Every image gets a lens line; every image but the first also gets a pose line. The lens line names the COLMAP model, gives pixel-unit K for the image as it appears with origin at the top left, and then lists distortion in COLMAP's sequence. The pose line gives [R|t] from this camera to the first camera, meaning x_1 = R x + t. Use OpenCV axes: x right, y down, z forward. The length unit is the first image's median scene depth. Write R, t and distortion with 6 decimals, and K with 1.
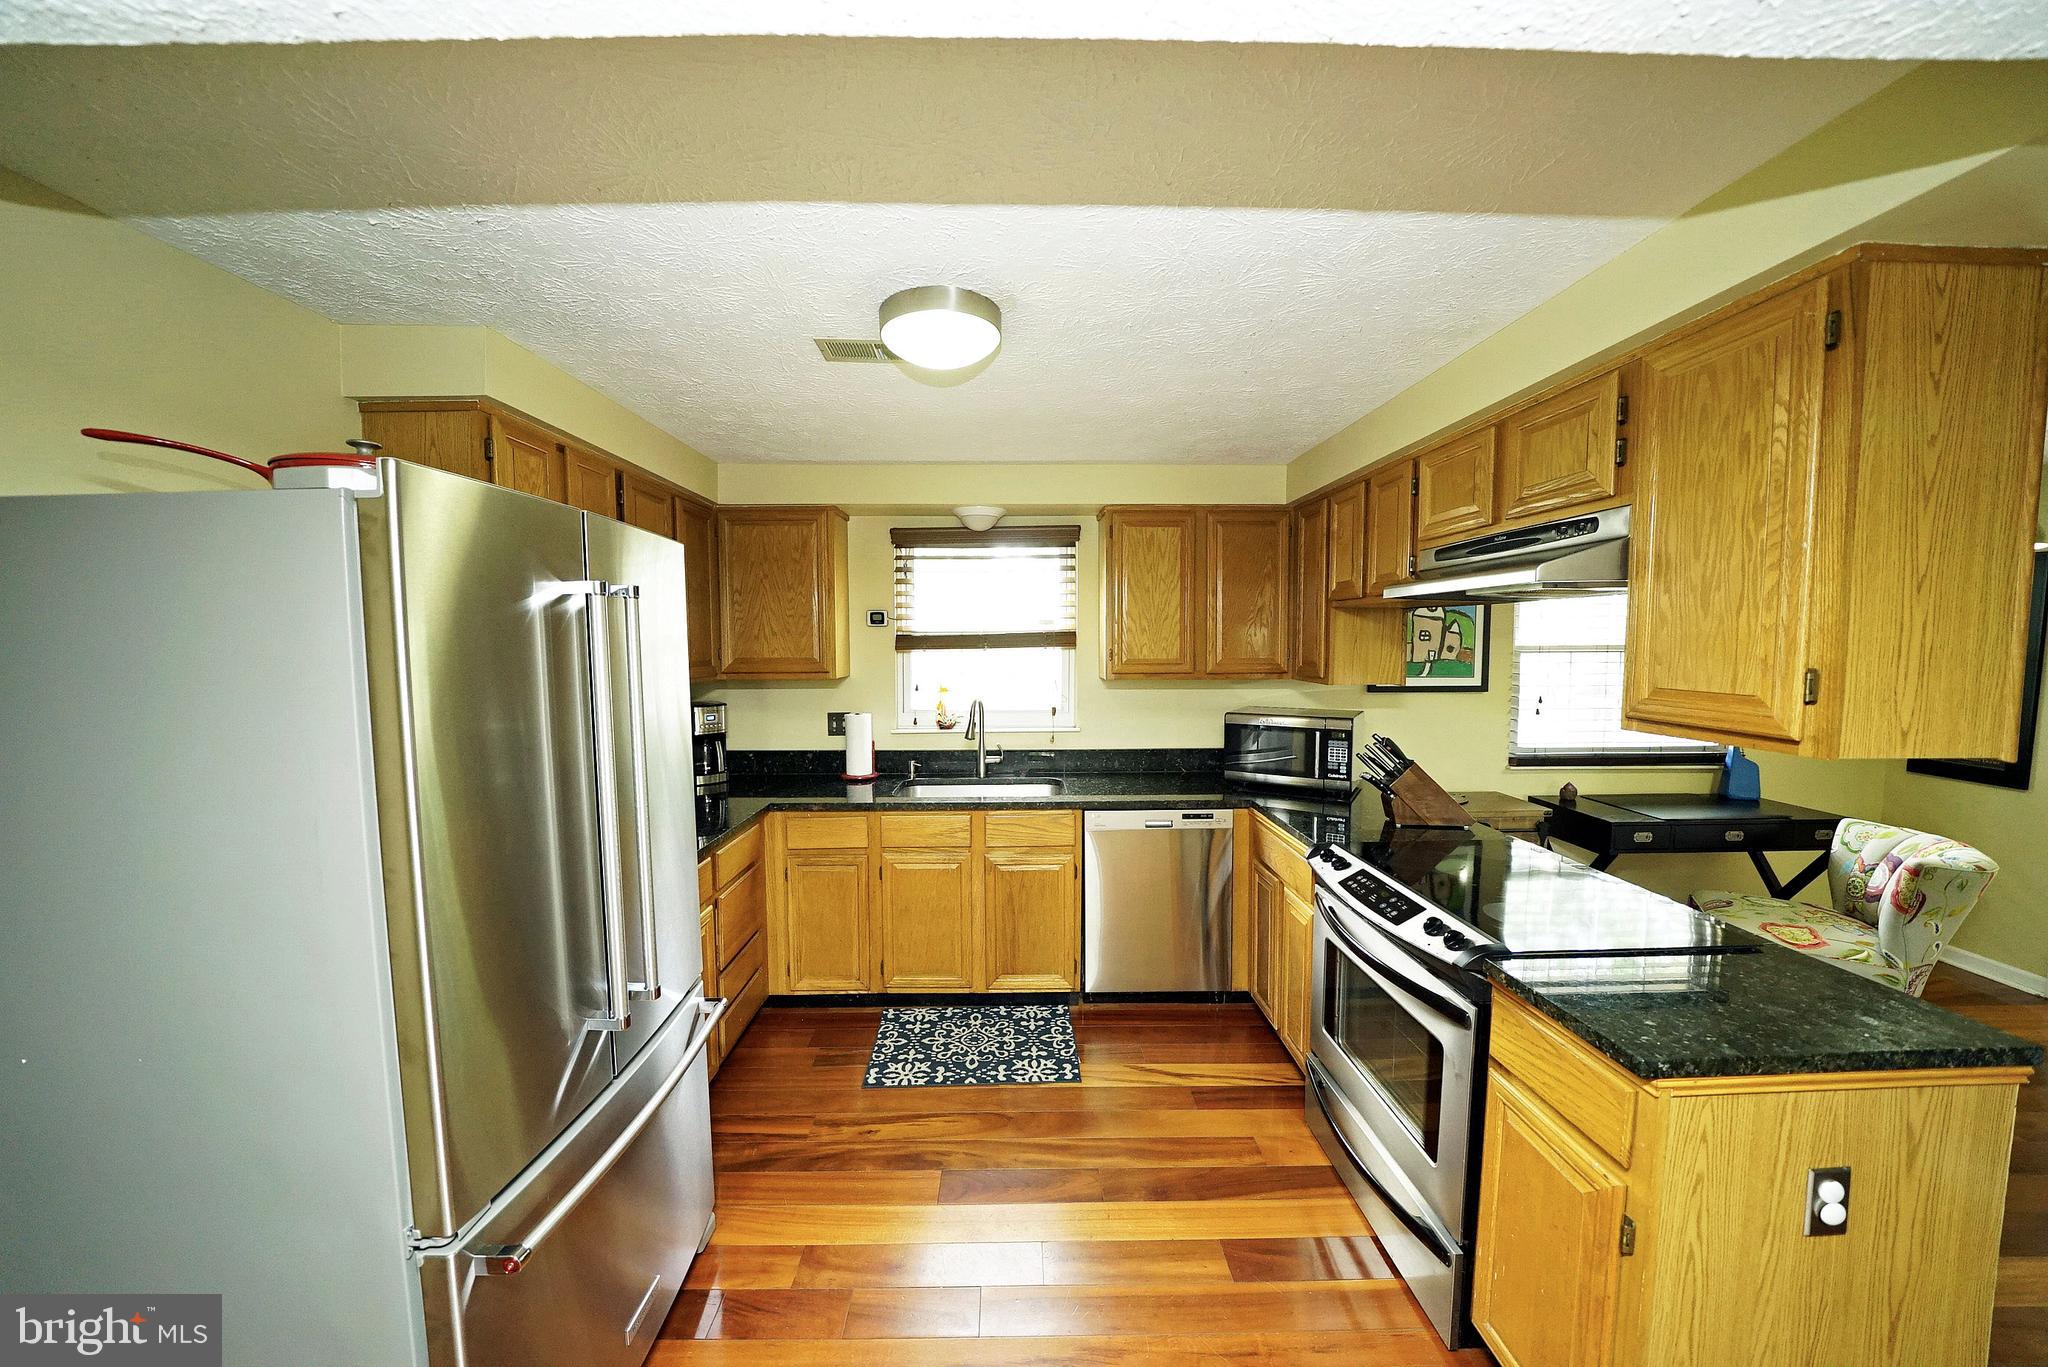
lens RADIAL K [[705.9, 0, 1019.5], [0, 705.9, 689.0], [0, 0, 1]] dist [-0.015805, -0.000074]
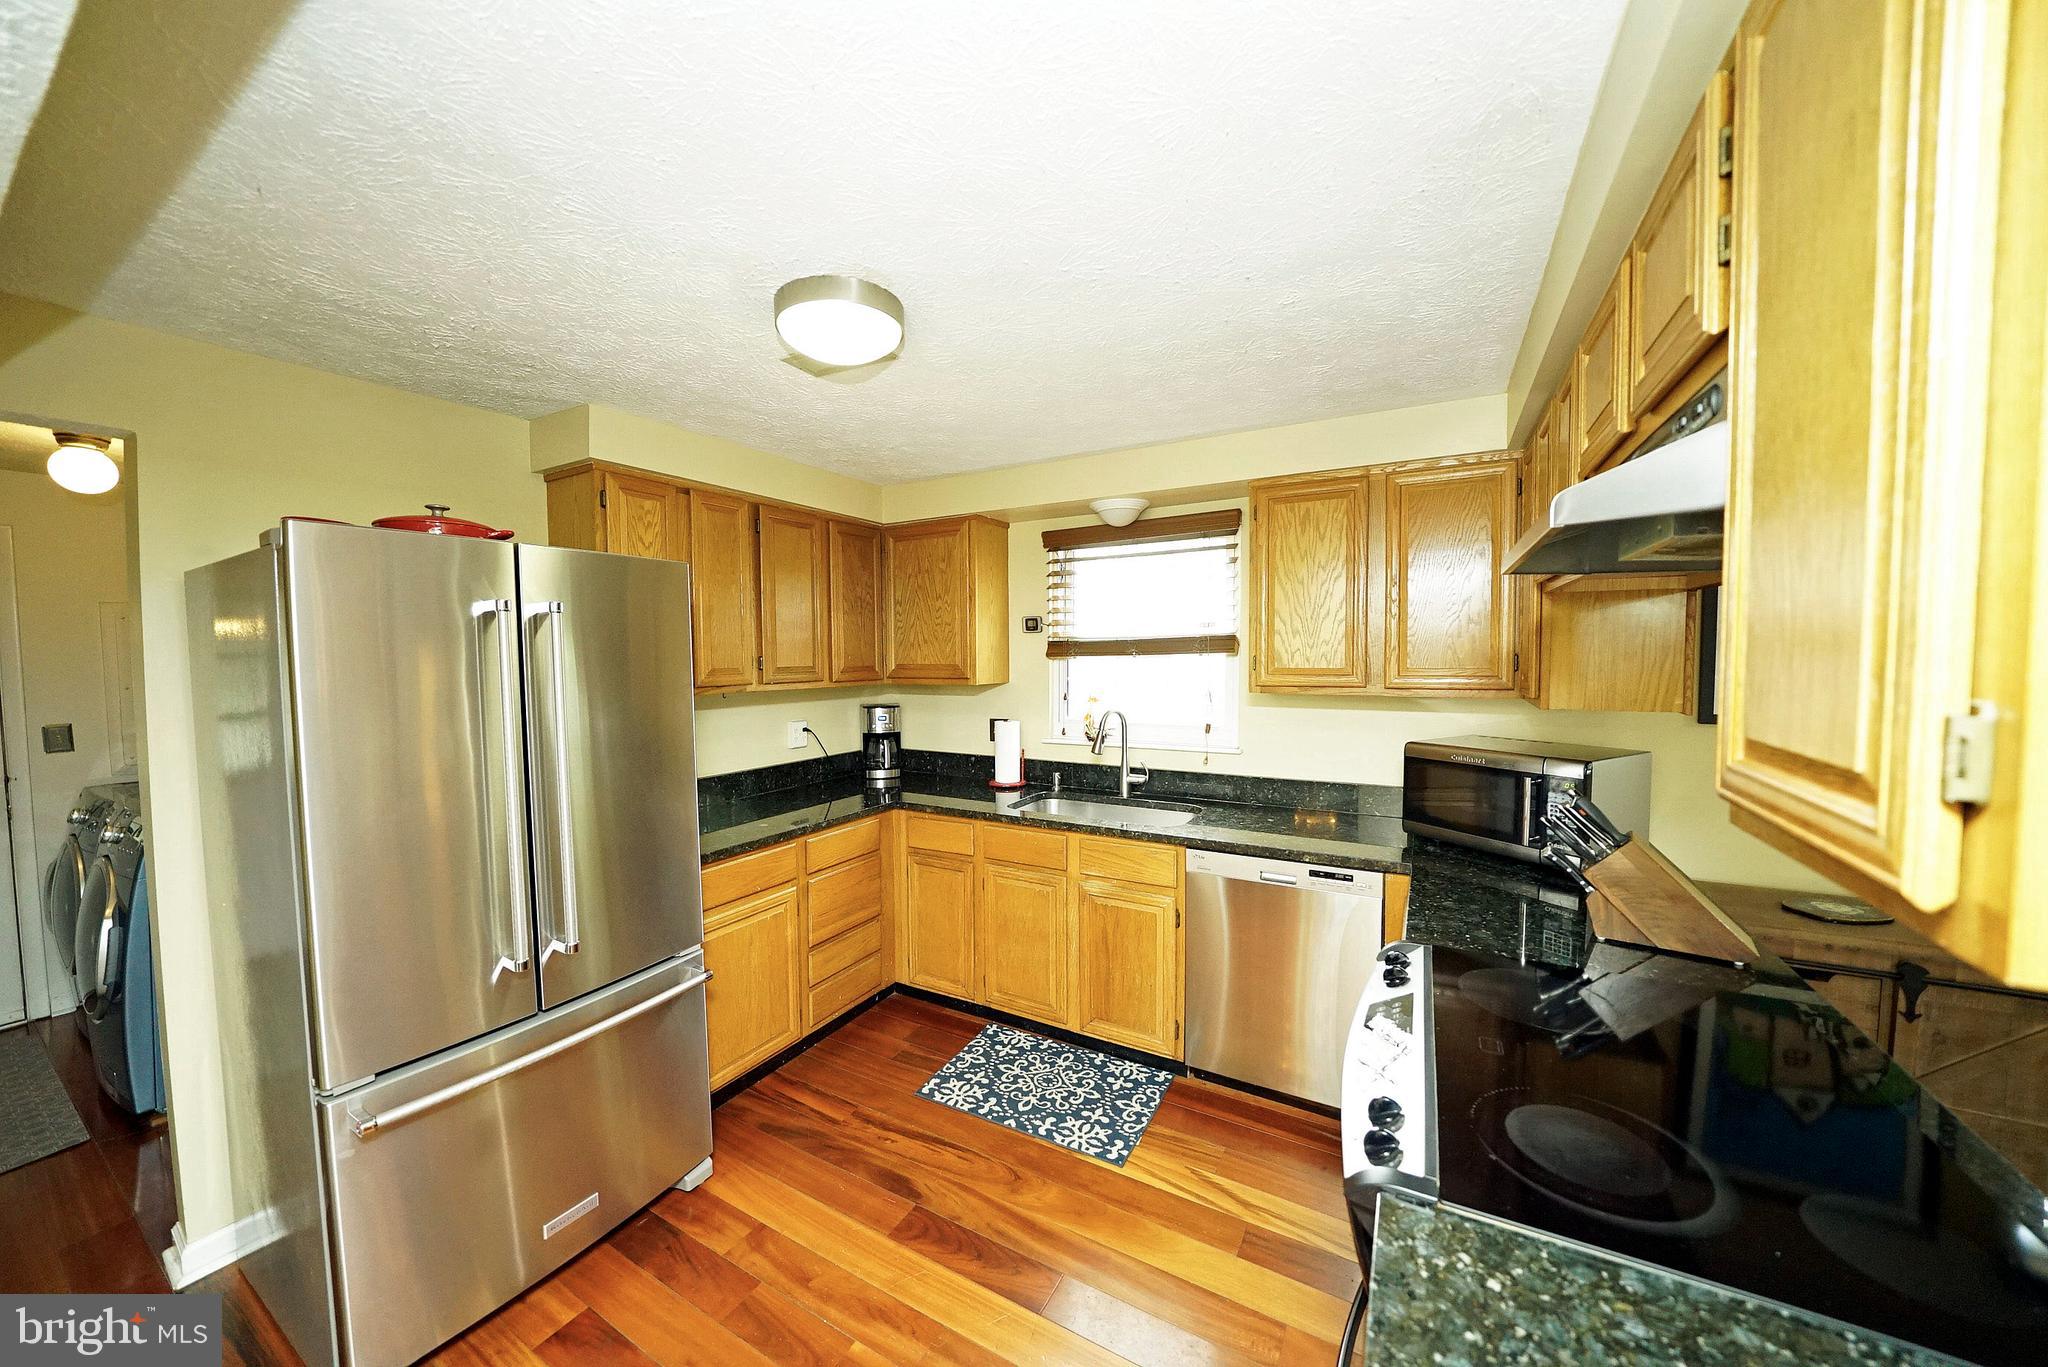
lens RADIAL K [[705.9, 0, 1022.2], [0, 705.9, 691.1], [0, 0, 1]] dist [-0.015805, -0.000074]
pose [[0.864049, 0.024061, -0.502832, 0.309910], [-0.027817, 0.999613, 0.000033, -0.008019], [0.502638, 0.013959, 0.864384, 0.159258]]
